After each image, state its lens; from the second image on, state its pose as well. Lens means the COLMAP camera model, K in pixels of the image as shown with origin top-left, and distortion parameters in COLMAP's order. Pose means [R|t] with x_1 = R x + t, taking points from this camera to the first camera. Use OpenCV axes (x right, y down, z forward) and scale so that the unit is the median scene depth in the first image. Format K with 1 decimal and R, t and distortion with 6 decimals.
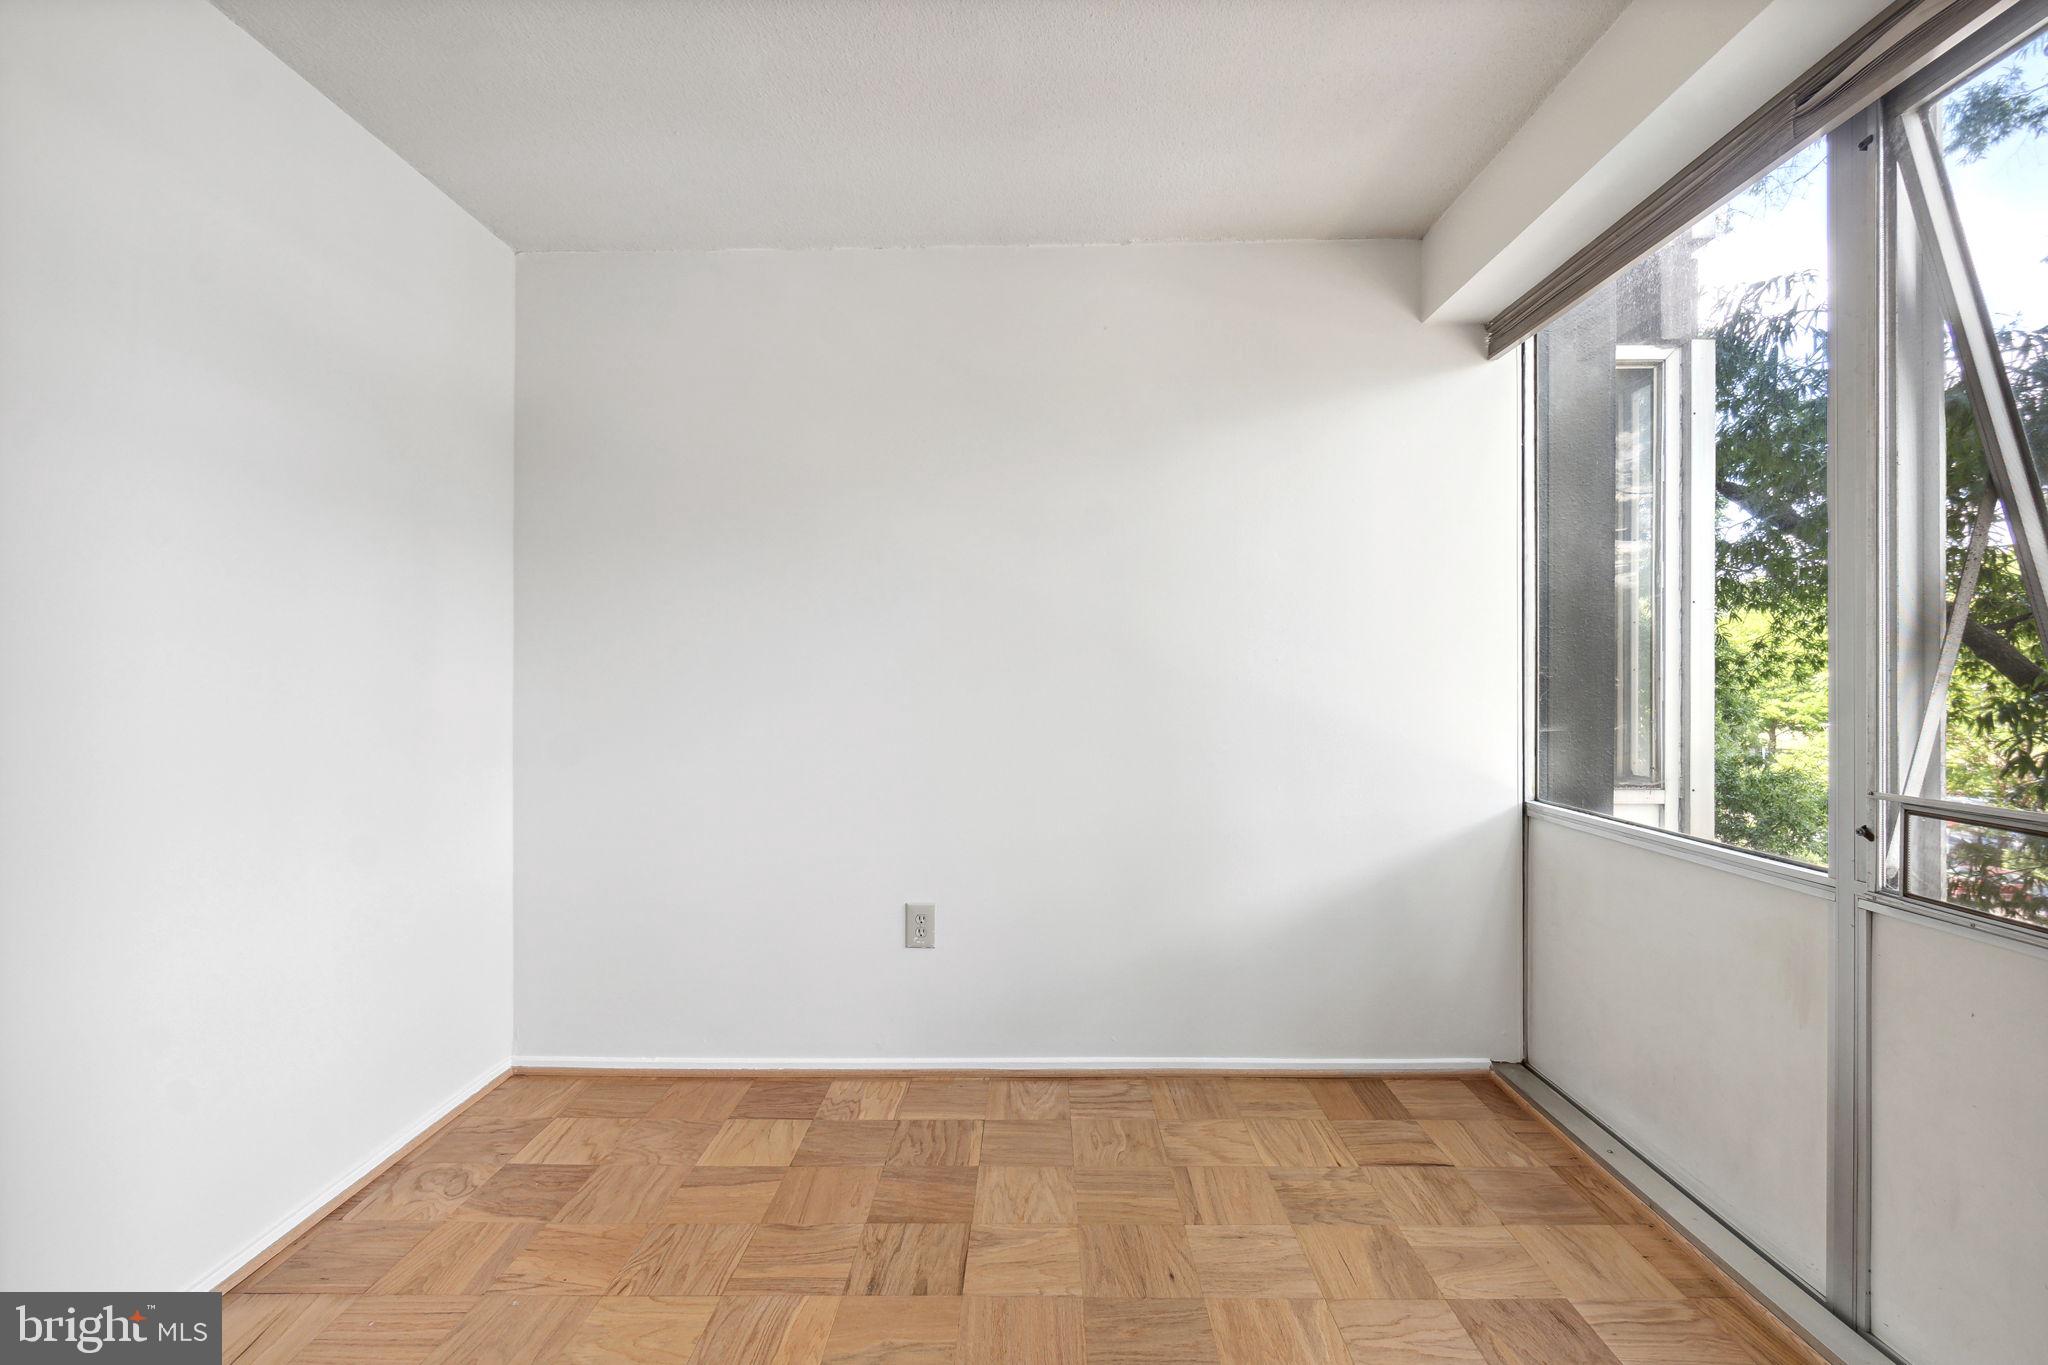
lens RADIAL K [[889.8, 0, 1025.0], [0, 889.8, 687.9], [0, 0, 1]] dist [-0.001178, -0.000649]
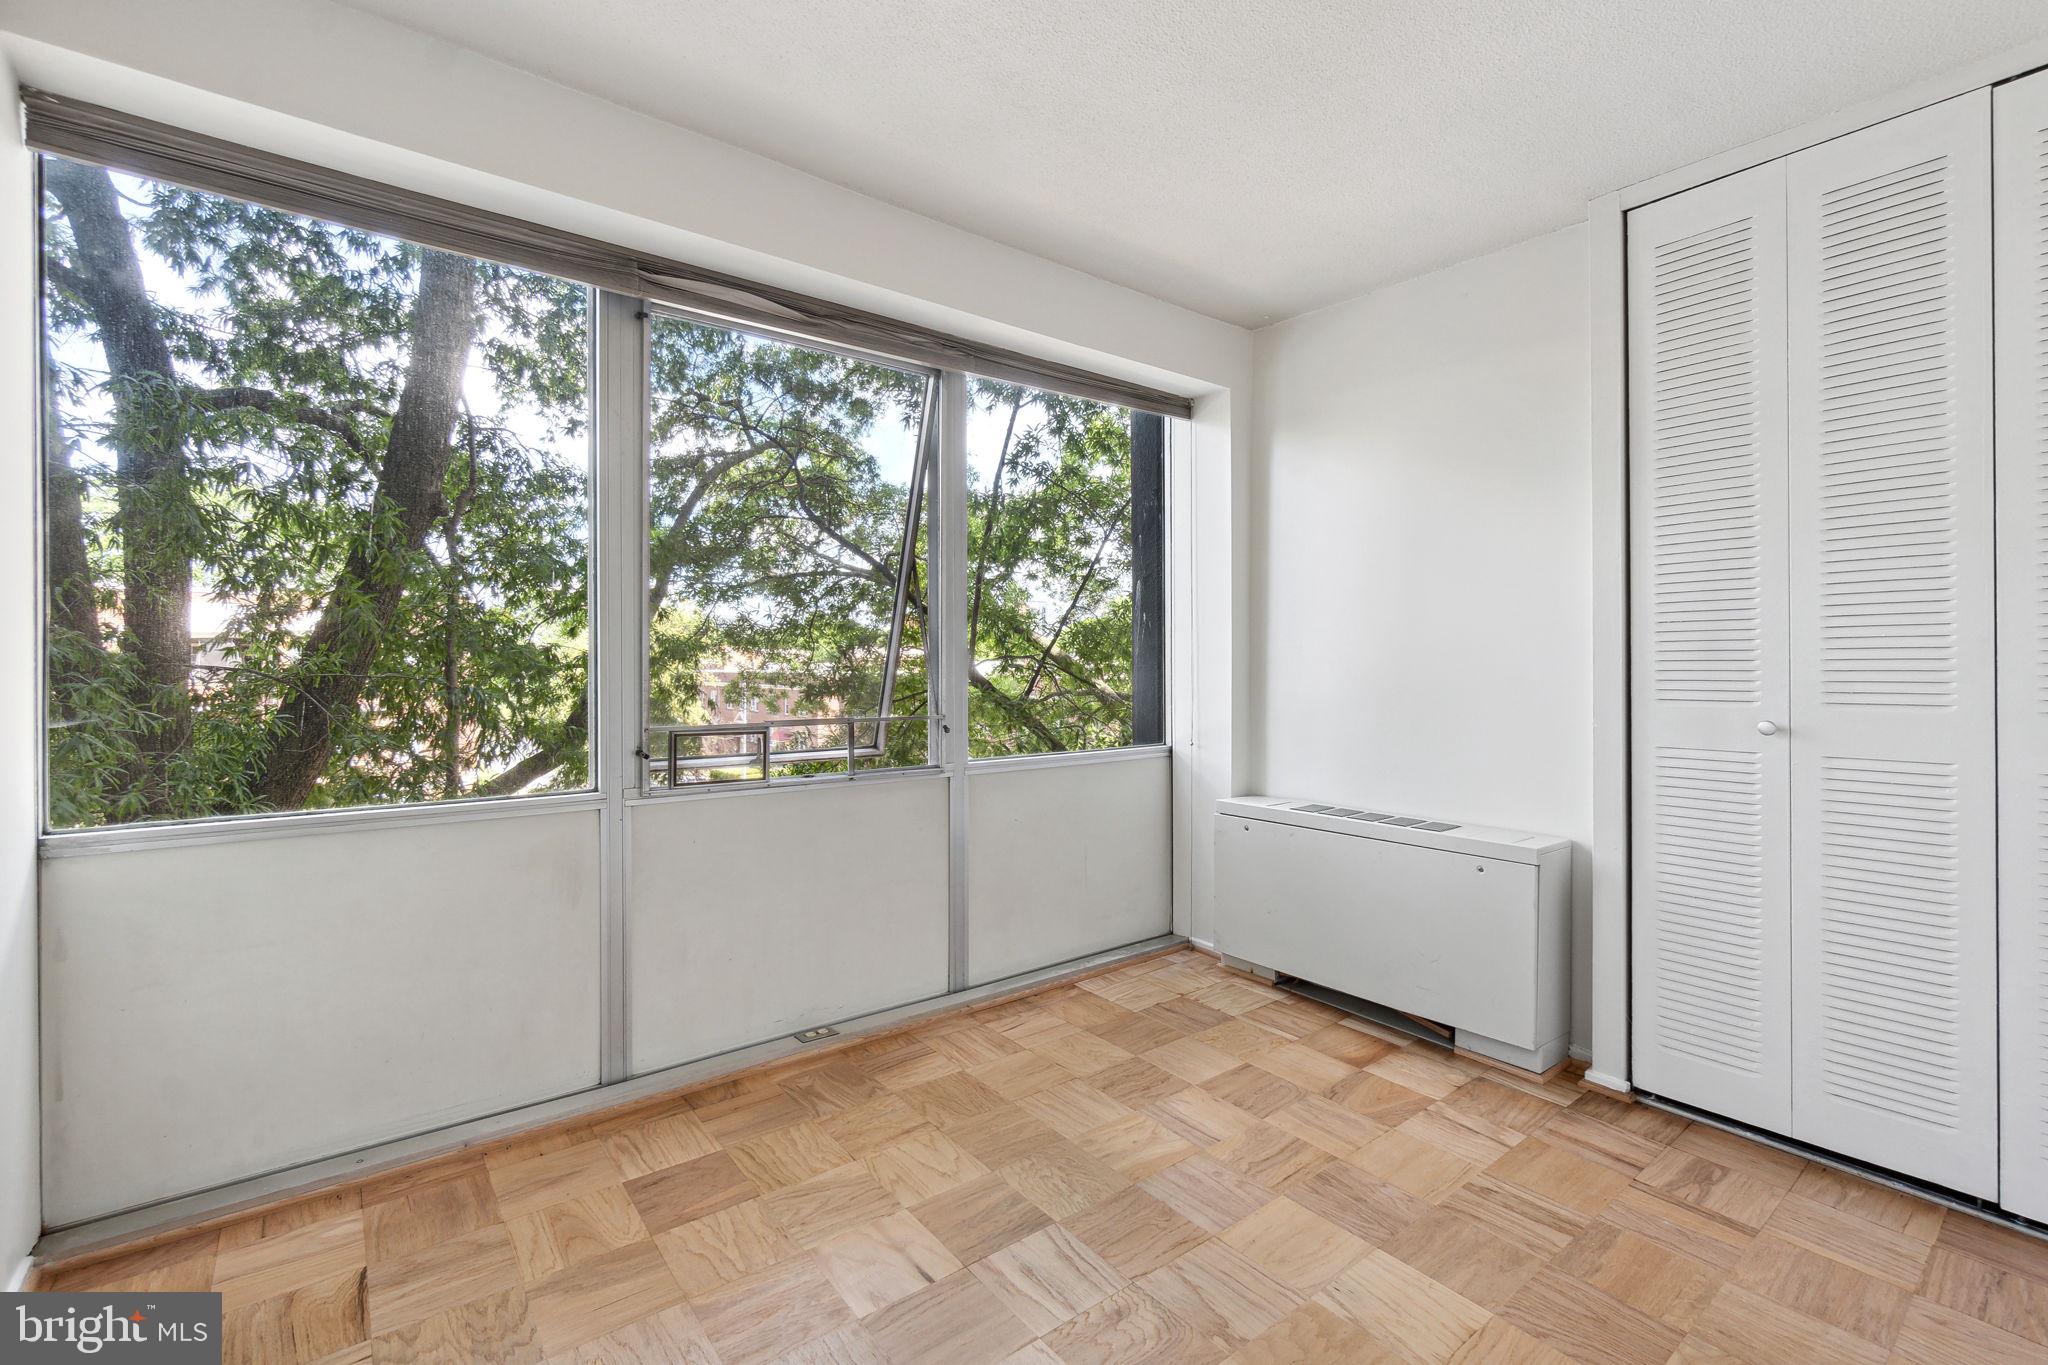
lens RADIAL K [[889.8, 0, 1023.7], [0, 889.8, 667.1], [0, 0, 1]] dist [-0.001178, -0.000649]
pose [[-0.621203, -0.006596, 0.783622, -0.507952], [0.001837, 0.999950, 0.009873, -0.005051], [-0.783648, 0.007573, -0.621159, 1.040692]]
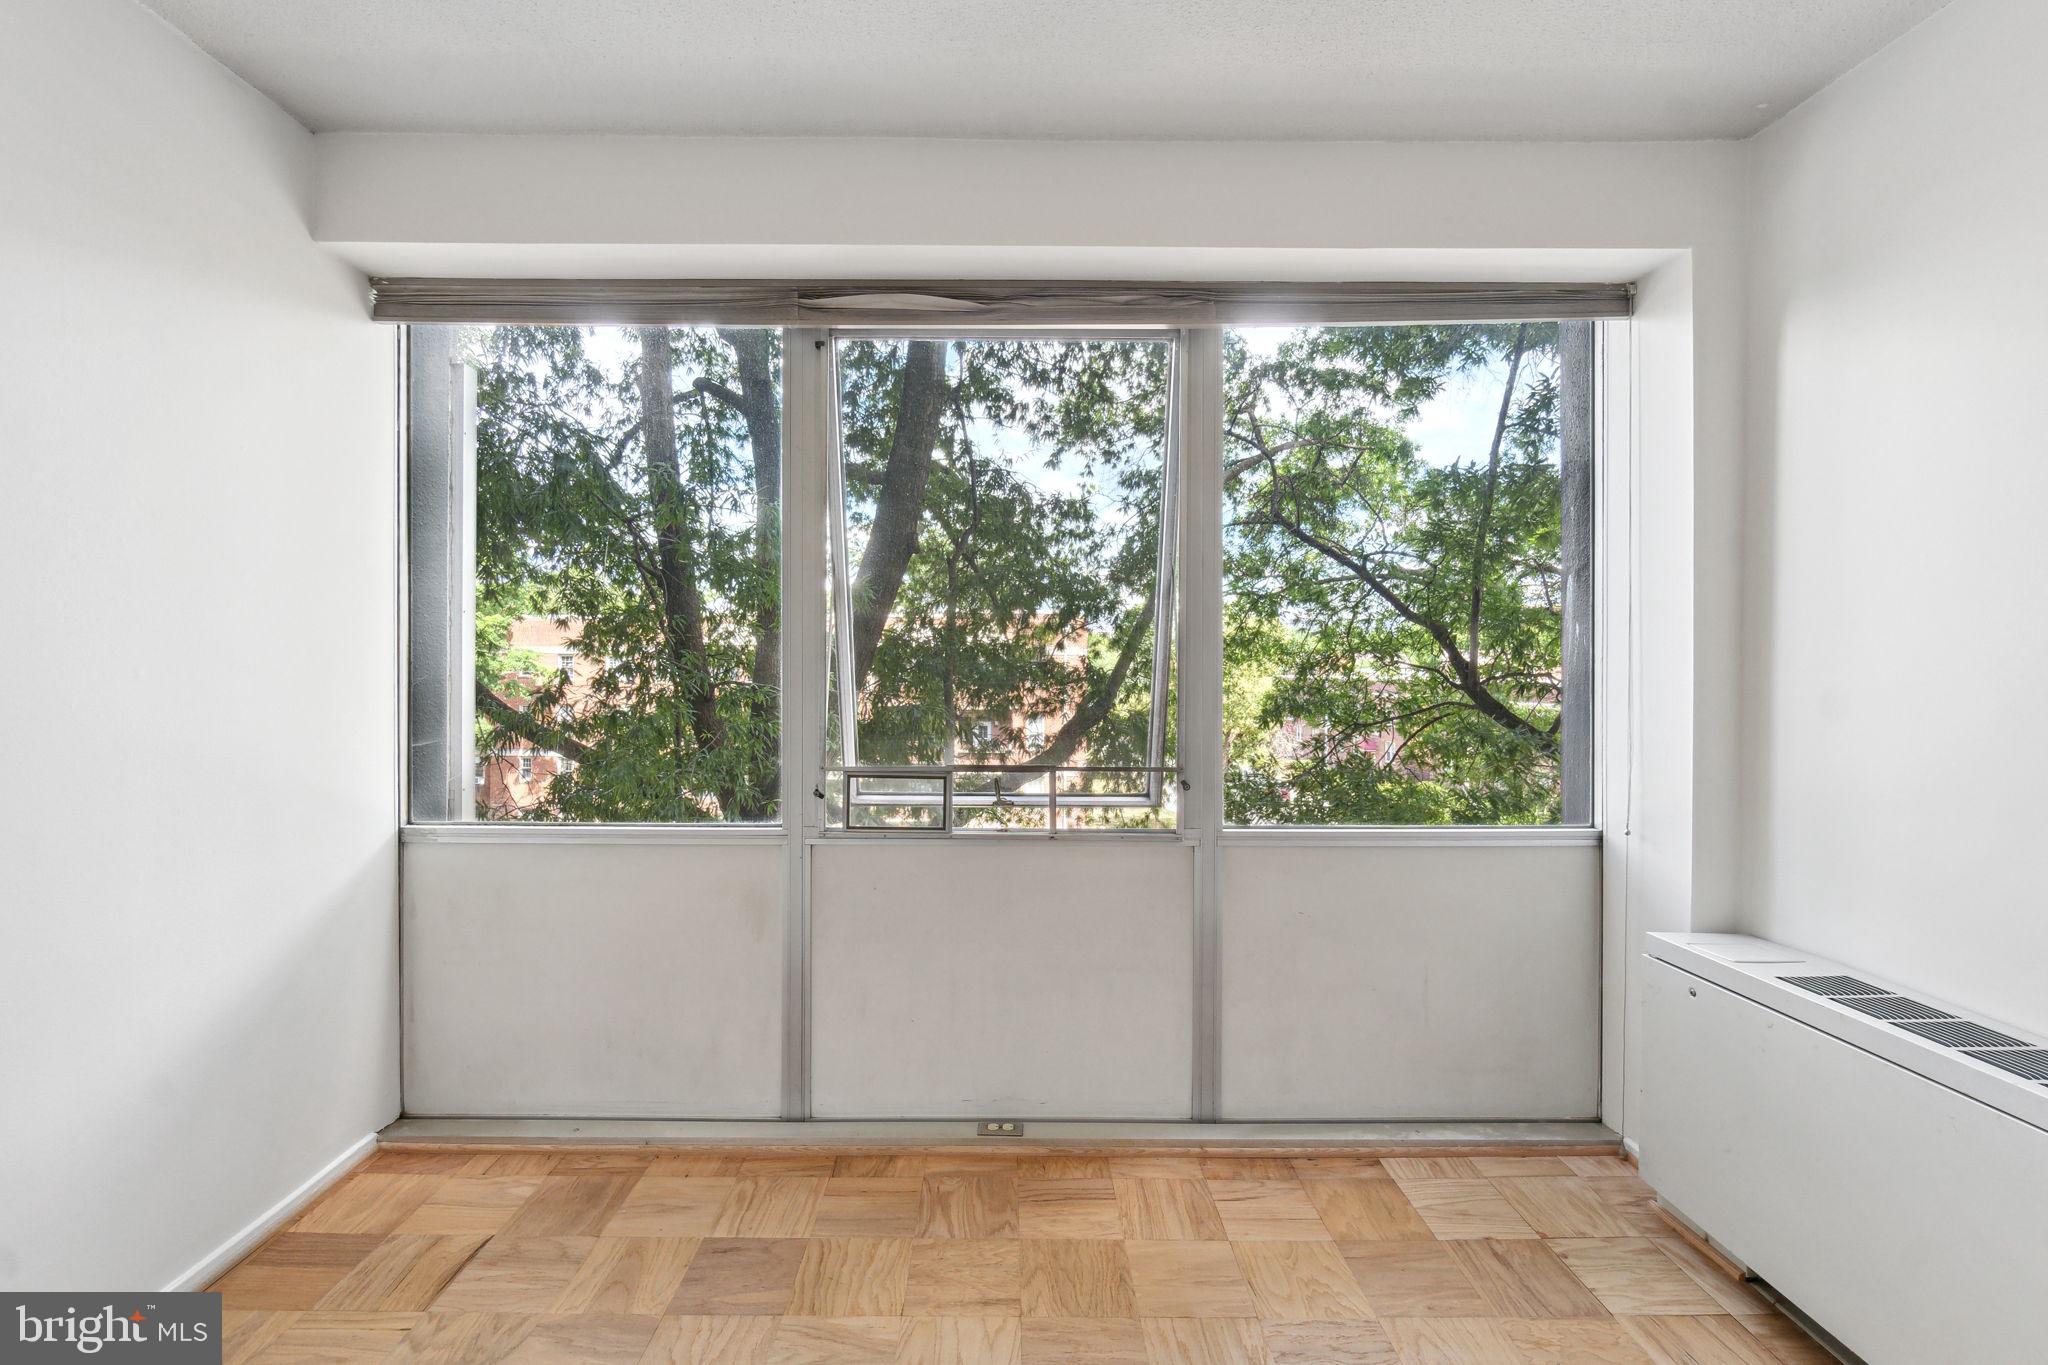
lens RADIAL K [[889.8, 0, 1013.0], [0, 889.8, 673.1], [0, 0, 1]] dist [-0.001178, -0.000649]
pose [[-0.015076, -0.010071, 0.999836, -0.431041], [0.001534, 0.999948, 0.010095, -0.044389], [-0.999885, 0.001685, -0.015060, 0.489179]]
